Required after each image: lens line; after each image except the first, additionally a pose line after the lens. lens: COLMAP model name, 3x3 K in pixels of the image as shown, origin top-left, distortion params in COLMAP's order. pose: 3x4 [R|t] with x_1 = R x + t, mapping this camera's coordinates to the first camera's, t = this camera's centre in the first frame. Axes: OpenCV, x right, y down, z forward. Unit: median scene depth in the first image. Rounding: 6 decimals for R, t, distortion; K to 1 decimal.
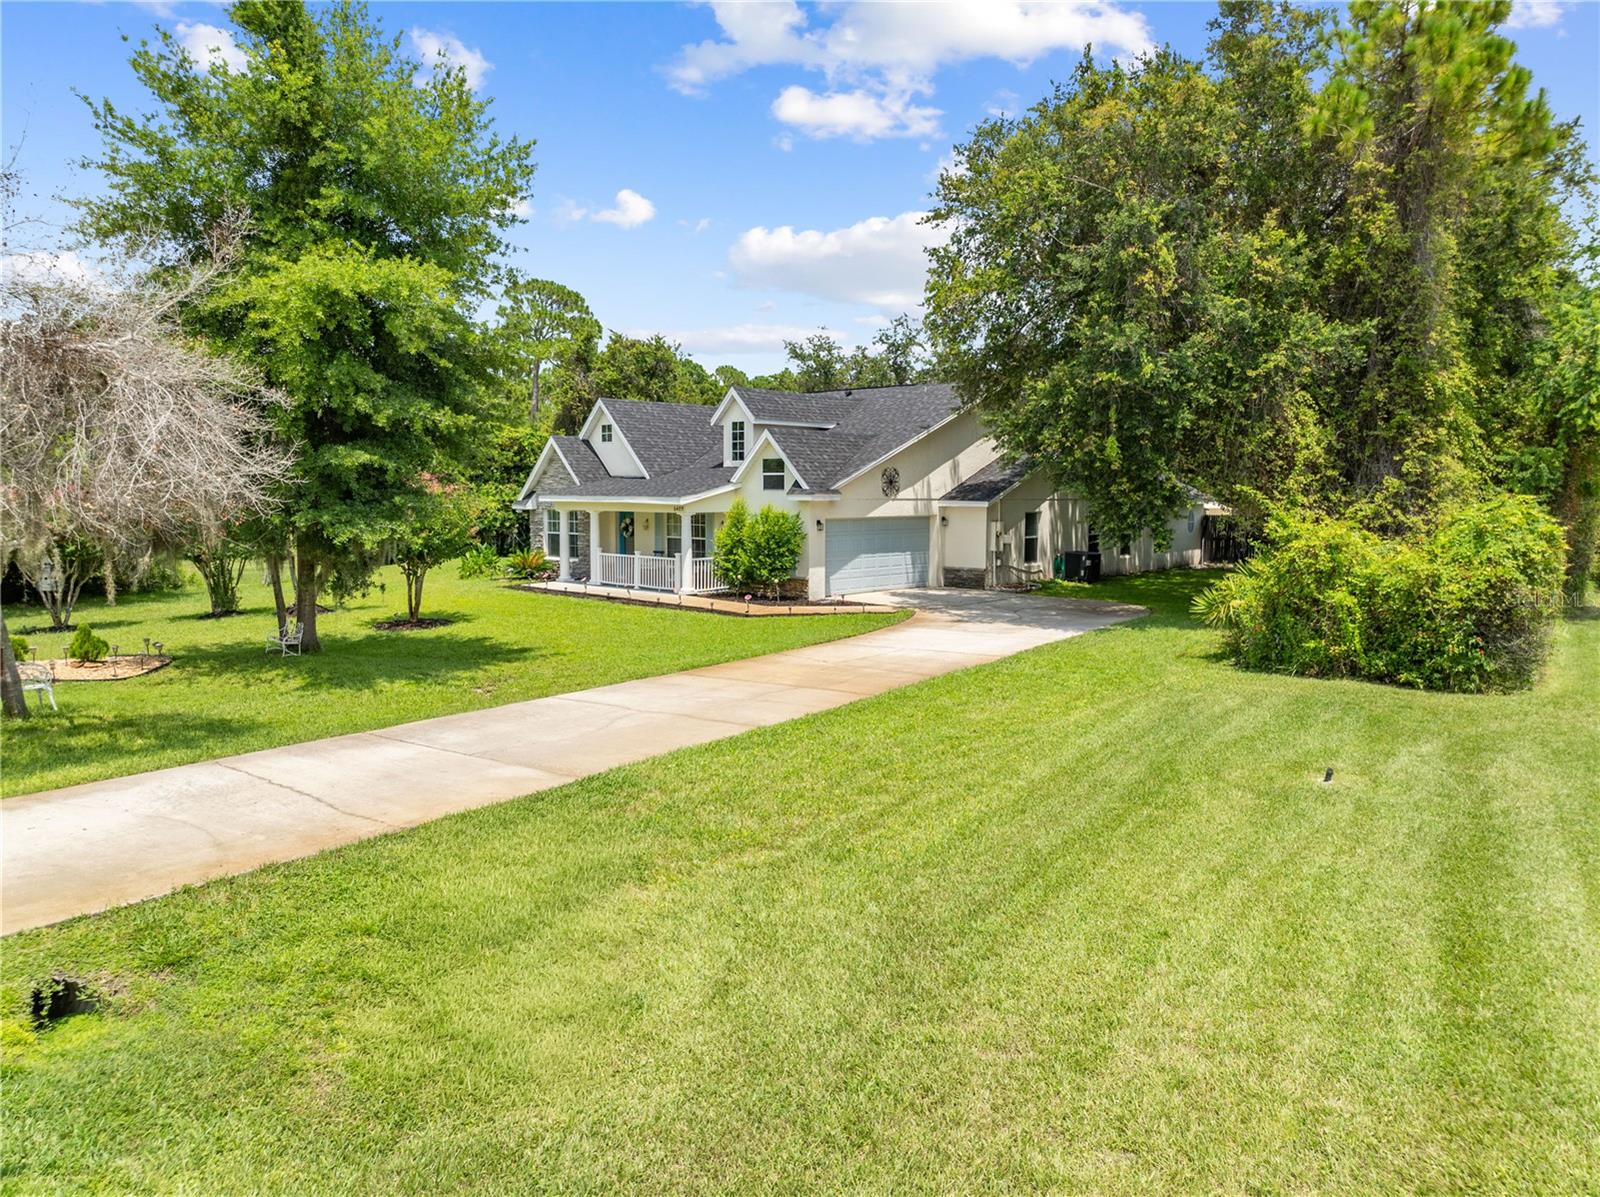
lens RADIAL K [[1128.1, 0, 807.9], [0, 1128.1, 588.9], [0, 0, 1]] dist [-0.037368, 0.000864]
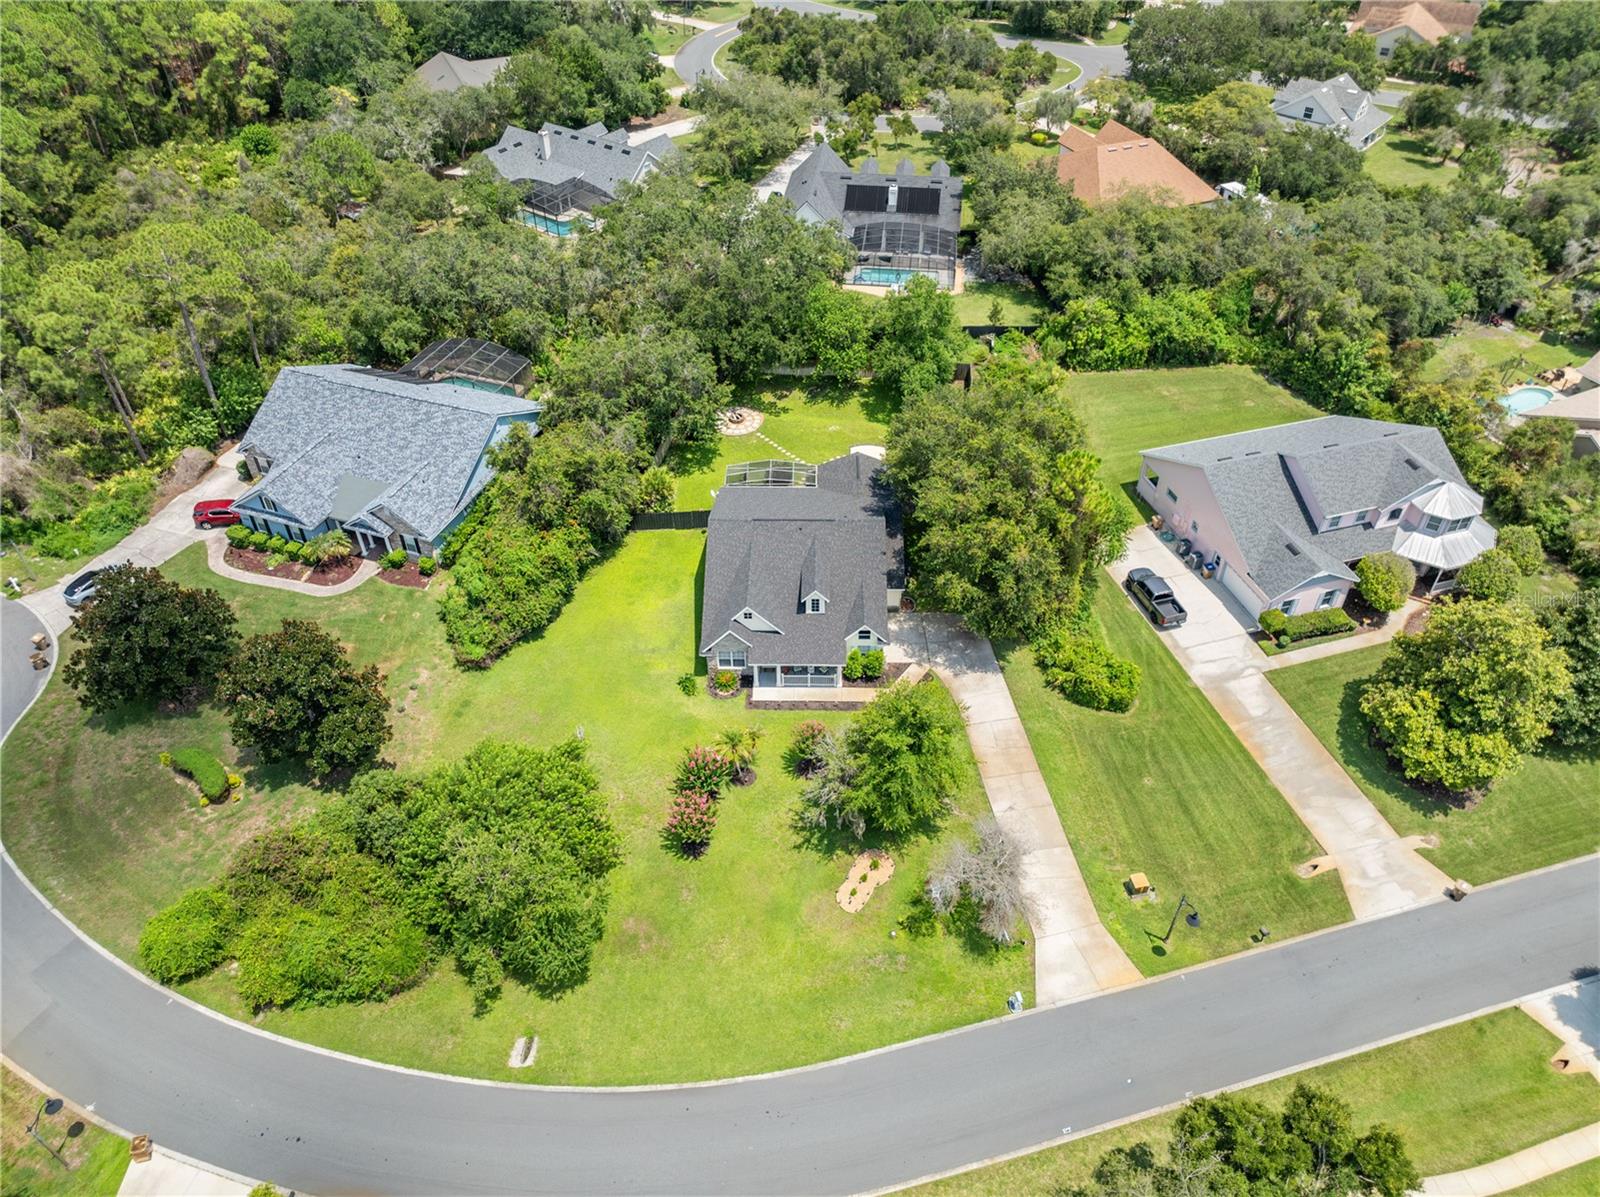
lens RADIAL K [[1128.1, 0, 807.9], [0, 1128.1, 588.9], [0, 0, 1]] dist [-0.037368, 0.000864]
pose [[0.734534, -0.452447, 0.505719, -1.204942], [0.064571, 0.788492, 0.611646, -1.544686], [-0.675493, -0.416620, 0.608389, -0.363640]]
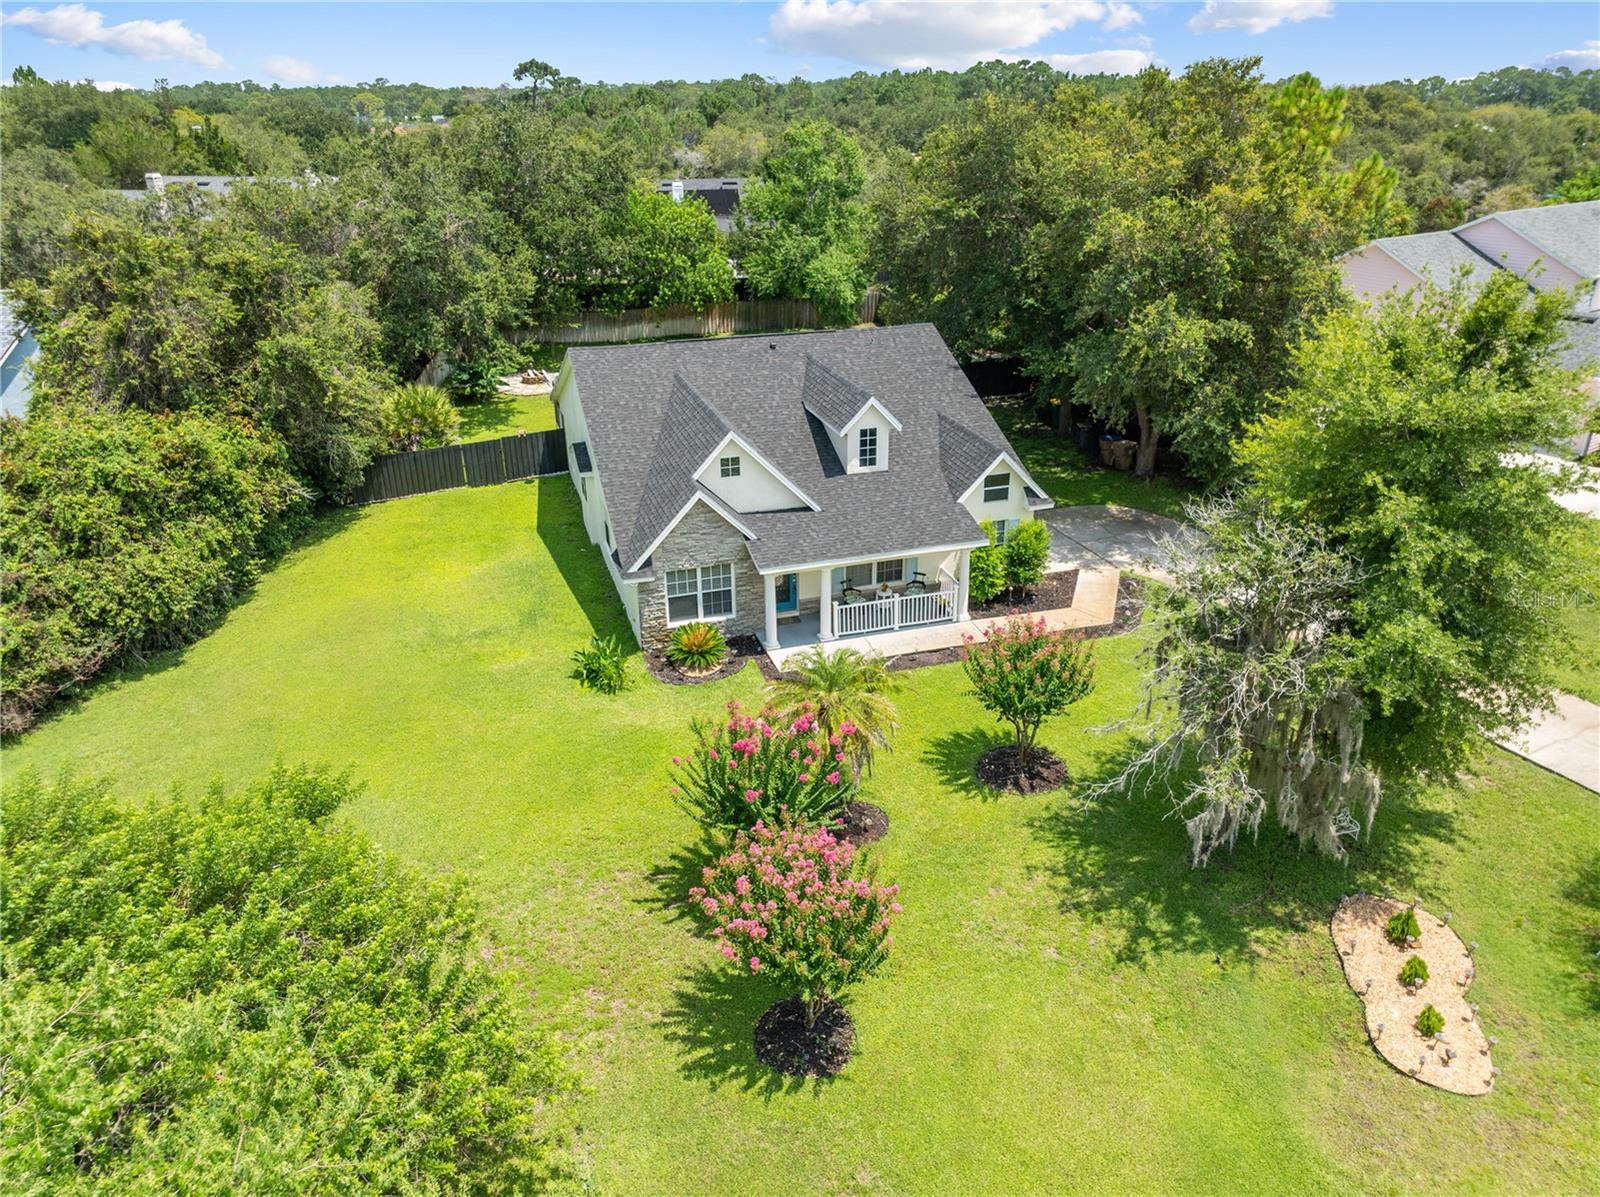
lens RADIAL K [[1128.1, 0, 807.9], [0, 1128.1, 588.9], [0, 0, 1]] dist [-0.037368, 0.000864]
pose [[0.483045, -0.363805, 0.796438, -0.908502], [0.085137, 0.924801, 0.370803, -0.383350], [-0.871447, -0.111308, 0.477694, 0.557924]]
